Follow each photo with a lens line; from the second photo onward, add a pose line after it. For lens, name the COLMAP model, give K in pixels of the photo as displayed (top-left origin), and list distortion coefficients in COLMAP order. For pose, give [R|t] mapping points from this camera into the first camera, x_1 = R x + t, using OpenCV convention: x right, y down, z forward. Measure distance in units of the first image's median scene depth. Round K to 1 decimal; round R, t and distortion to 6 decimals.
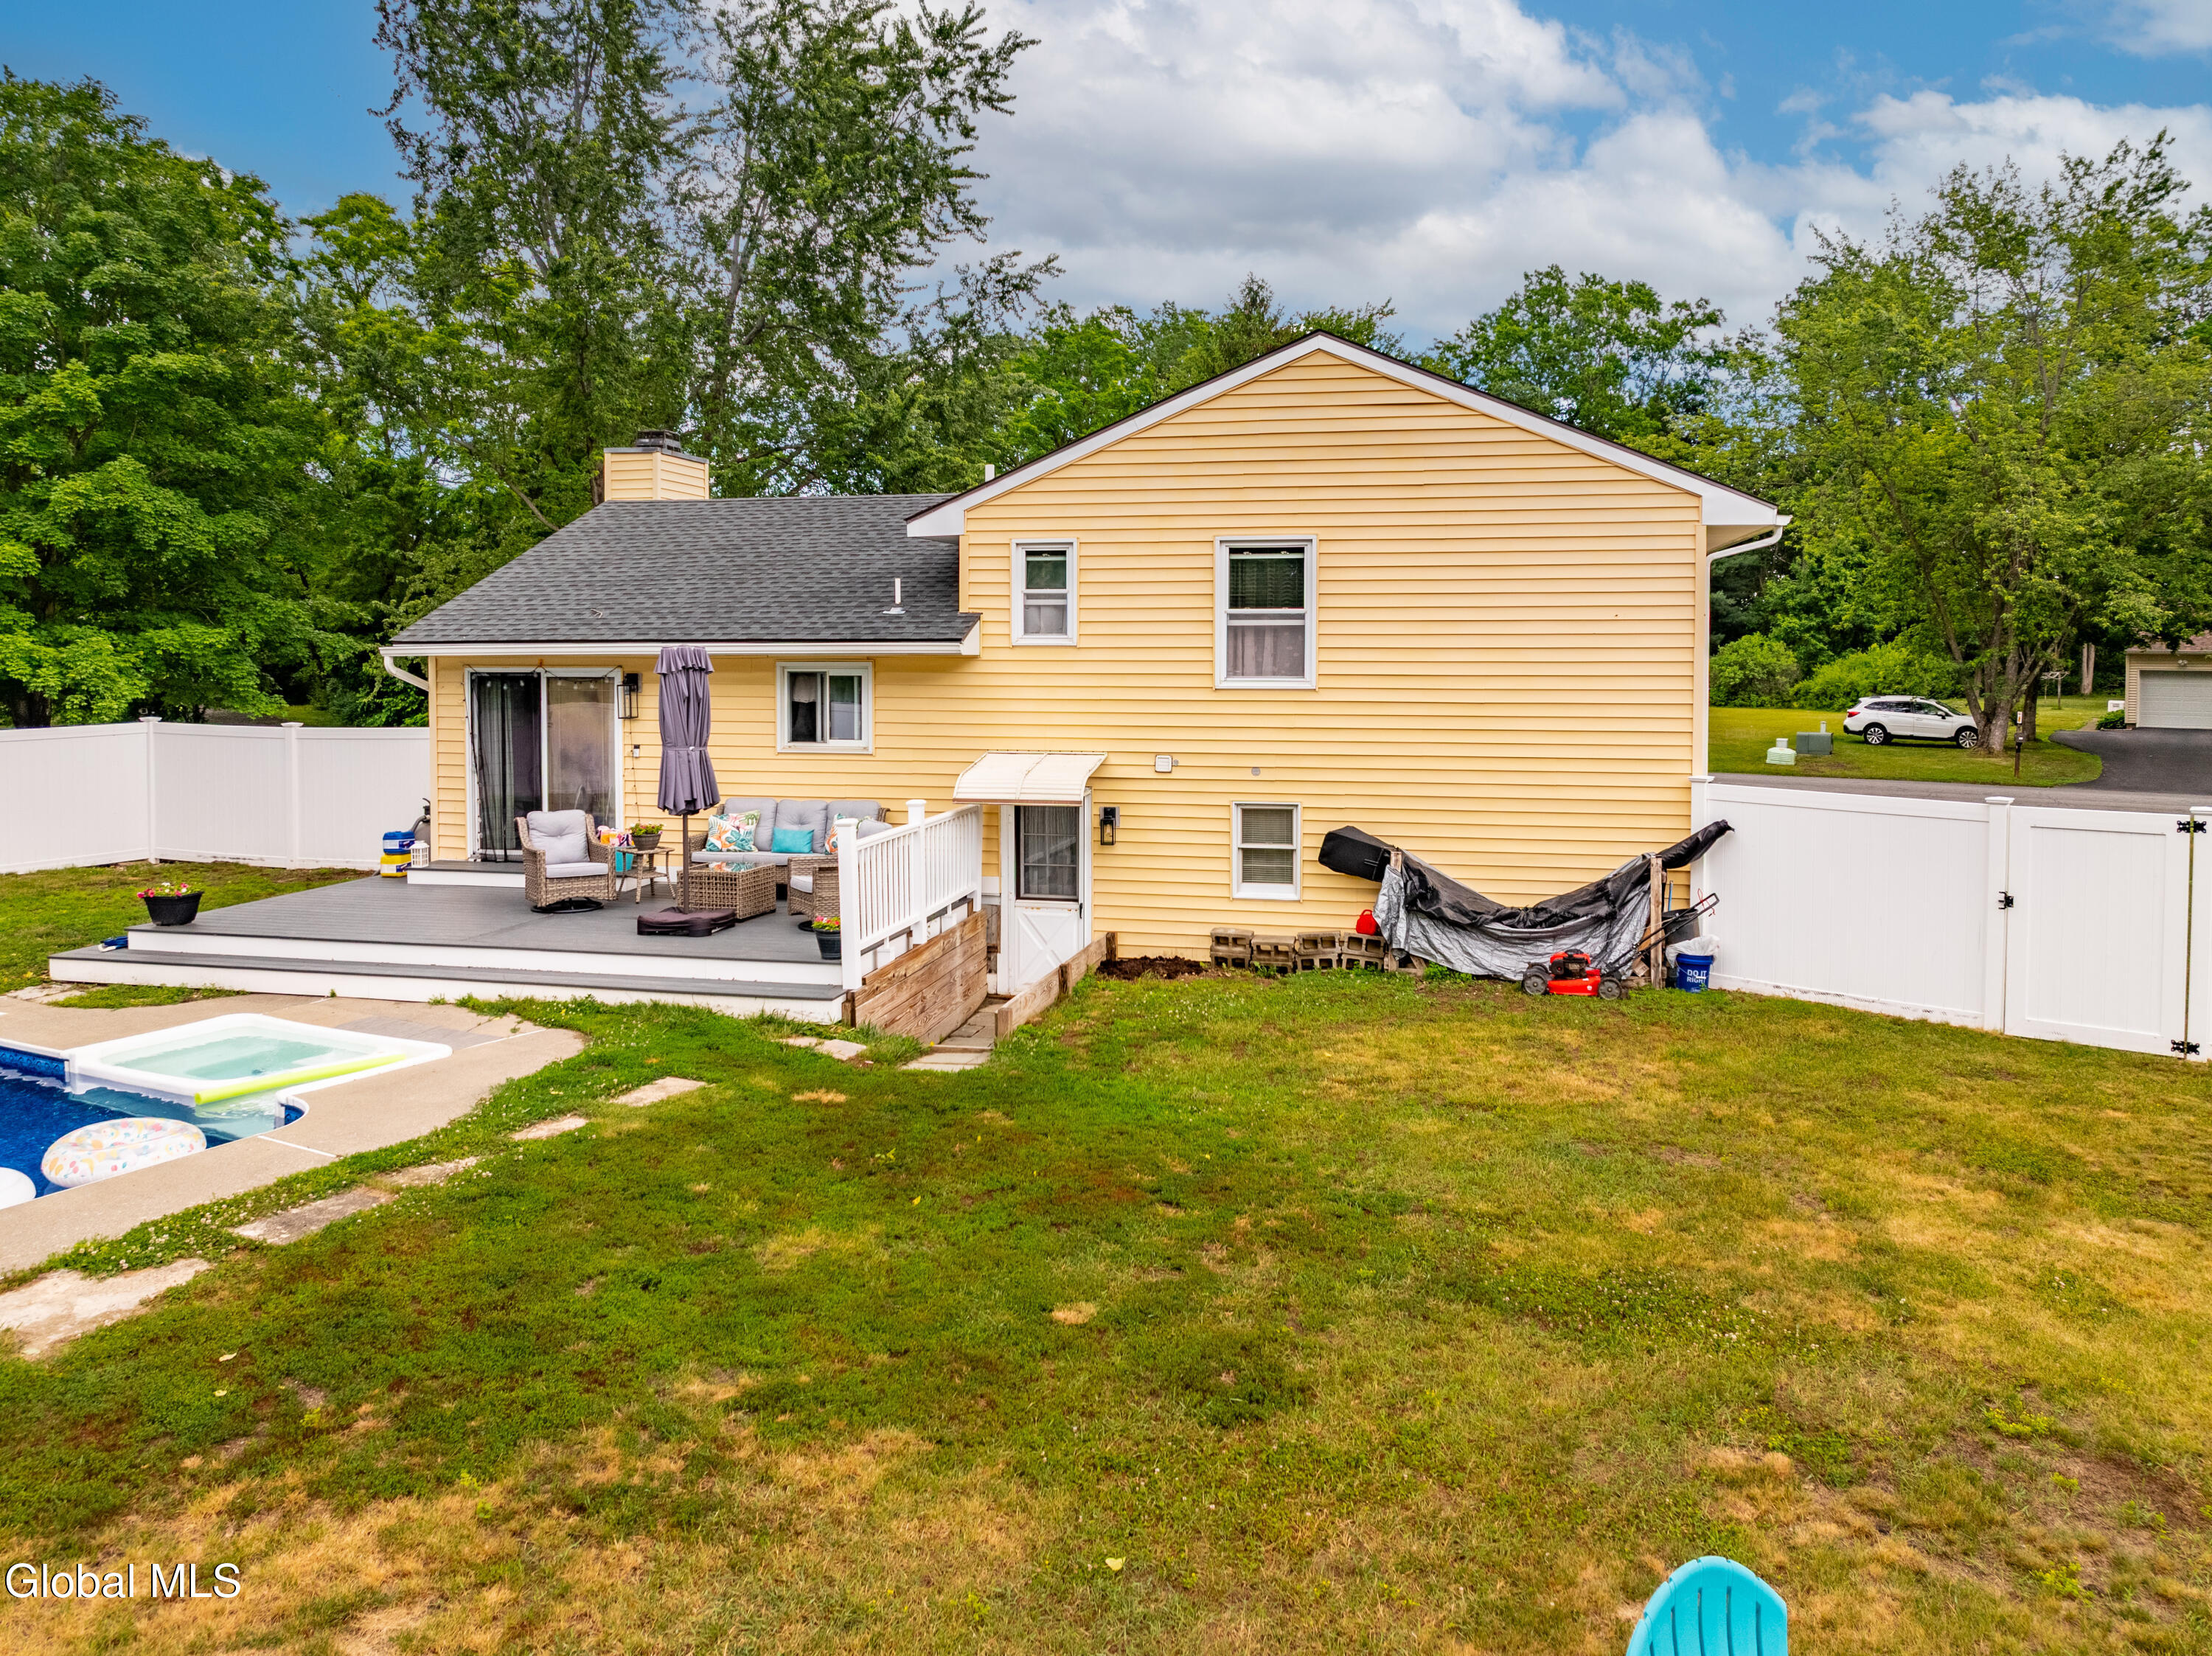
lens RADIAL K [[1567.4, 0, 1116.7], [0, 1567.4, 772.5], [0, 0, 1]] dist [-0.032512, -0.006409]
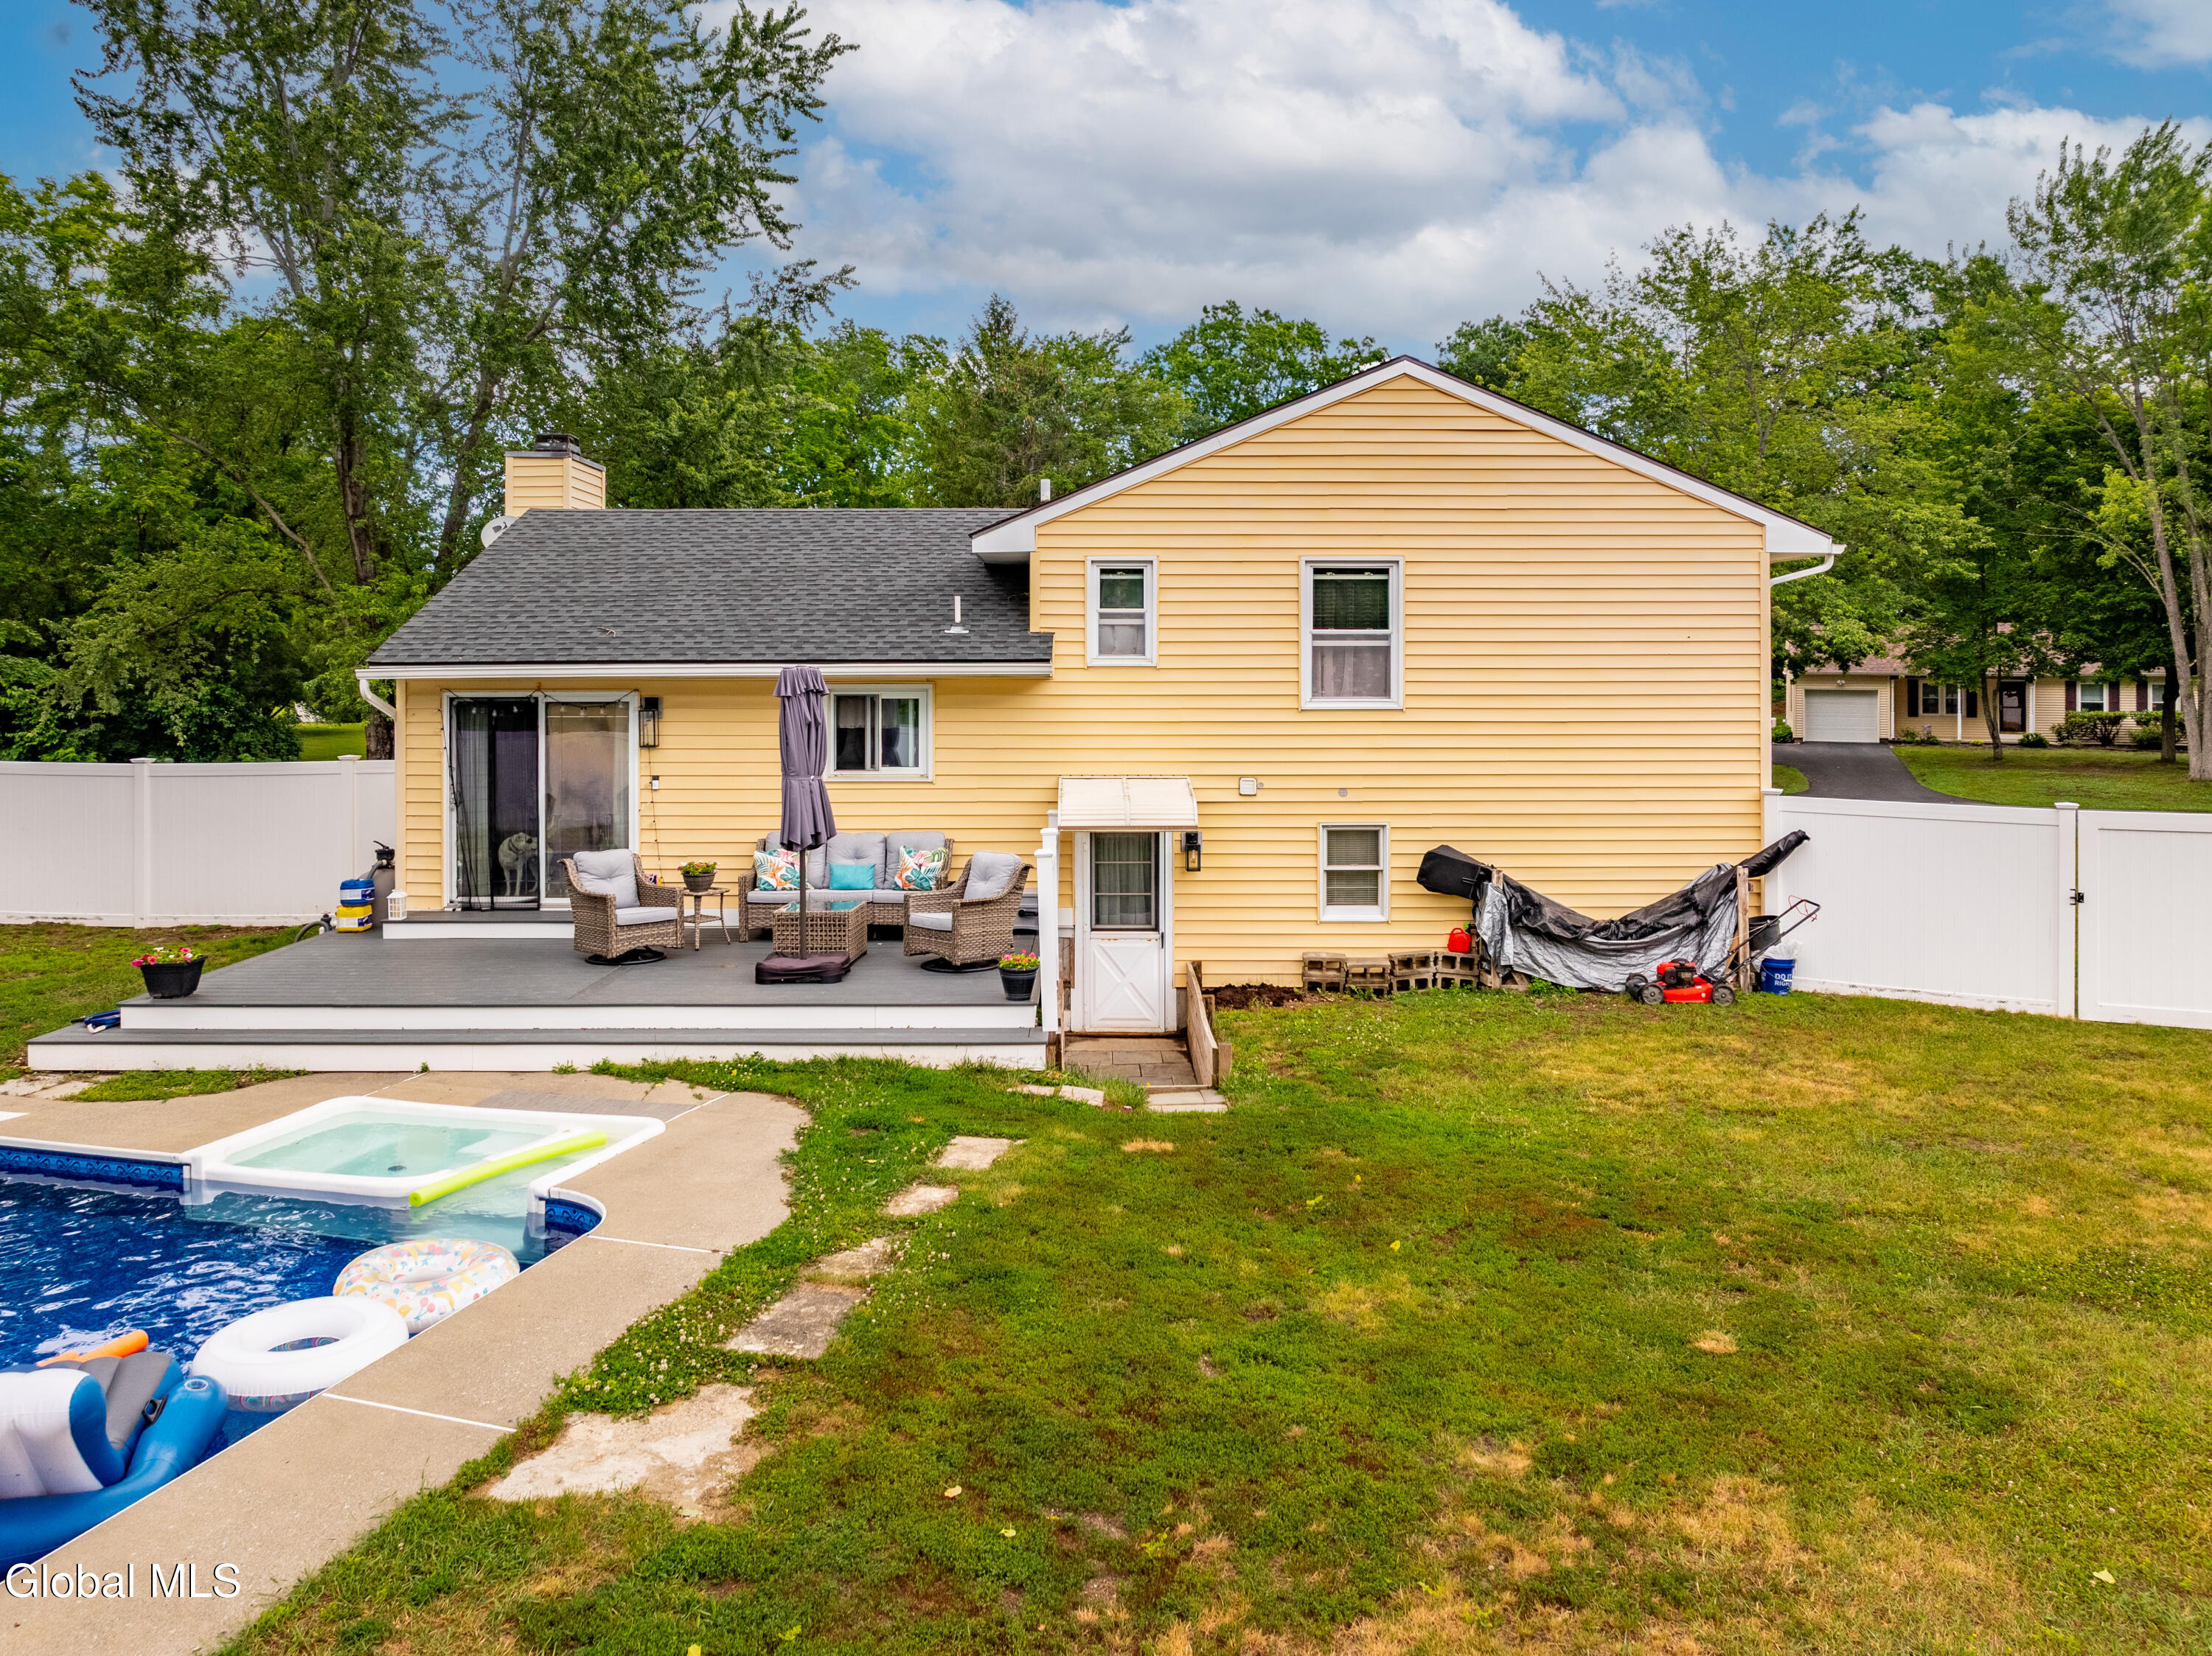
lens RADIAL K [[1595.2, 0, 1105.1], [0, 1595.2, 735.8], [0, 0, 1]] dist [-0.027115, -0.004694]
pose [[0.977091, -0.010411, 0.212566, -0.274596], [0.018891, 0.999103, -0.037900, -0.001241], [-0.211981, 0.041047, 0.976411, 0.044296]]
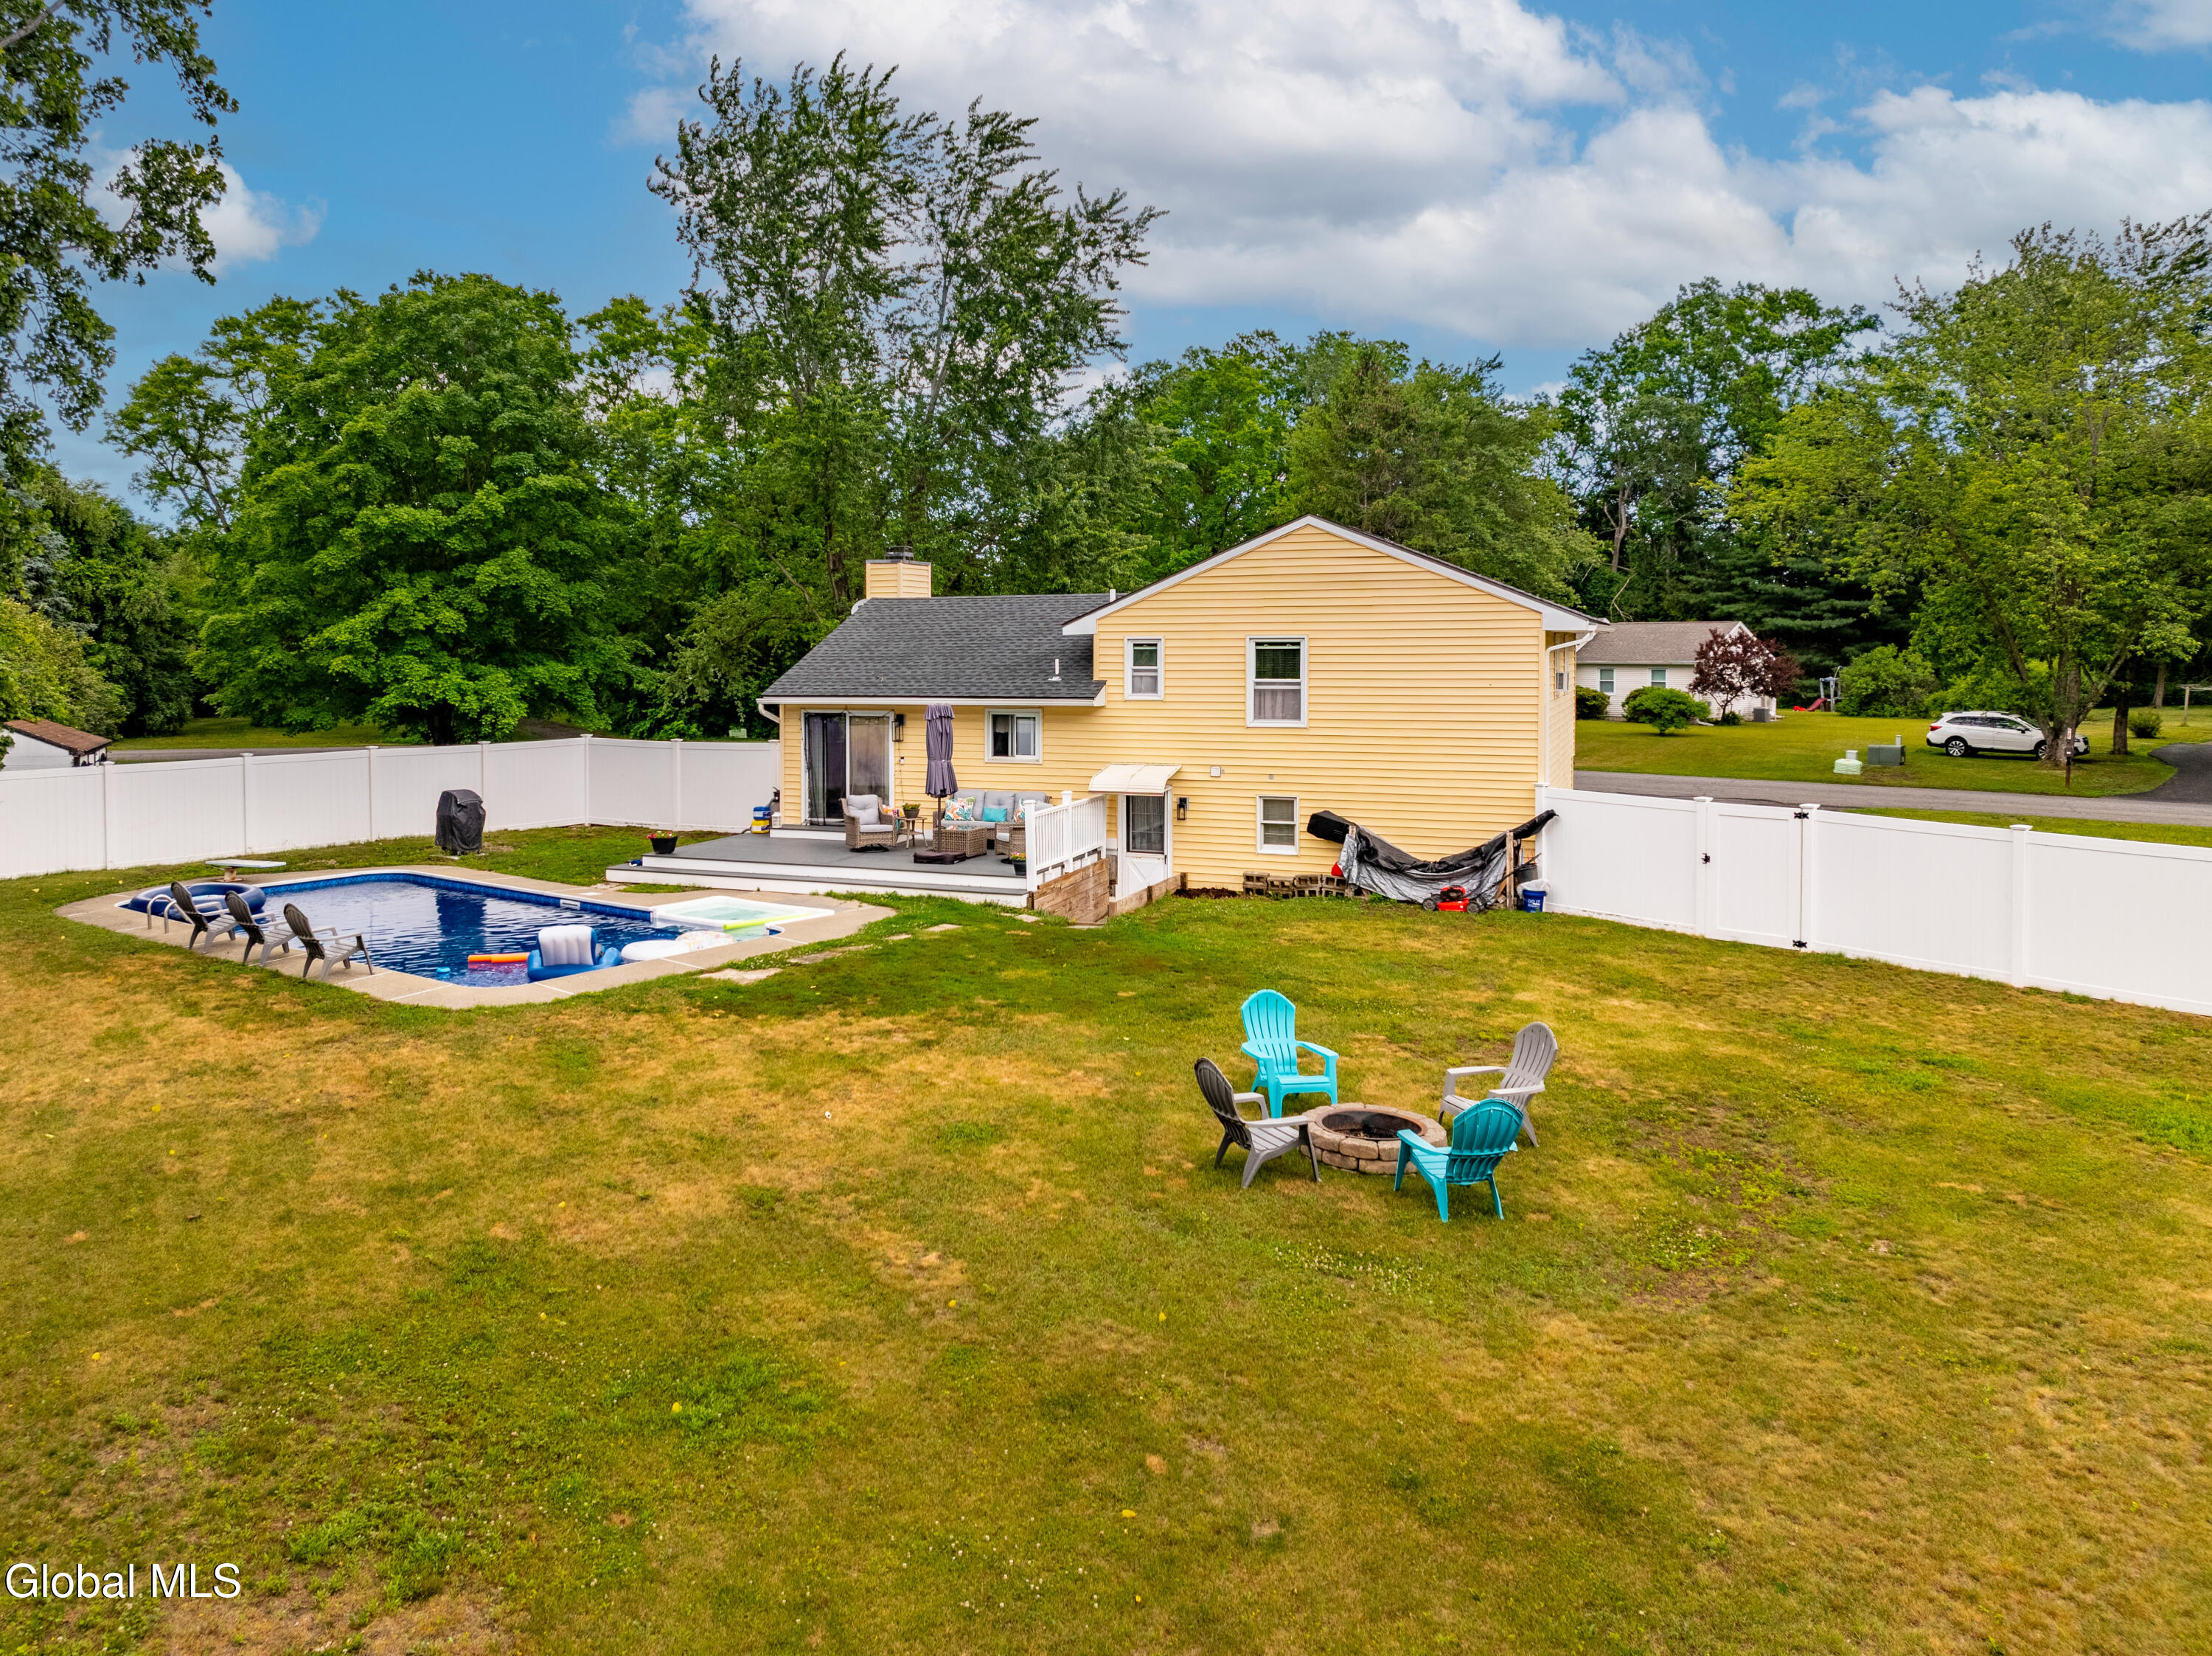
lens RADIAL K [[1528.7, 0, 928.1], [0, 1528.7, 751.6], [0, 0, 1]] dist [-0.030142, -0.001367]
pose [[0.975386, 0.007251, -0.220385, 0.090773], [-0.010283, 0.999868, -0.012614, -0.003350], [0.220264, 0.014569, 0.975331, -0.662452]]
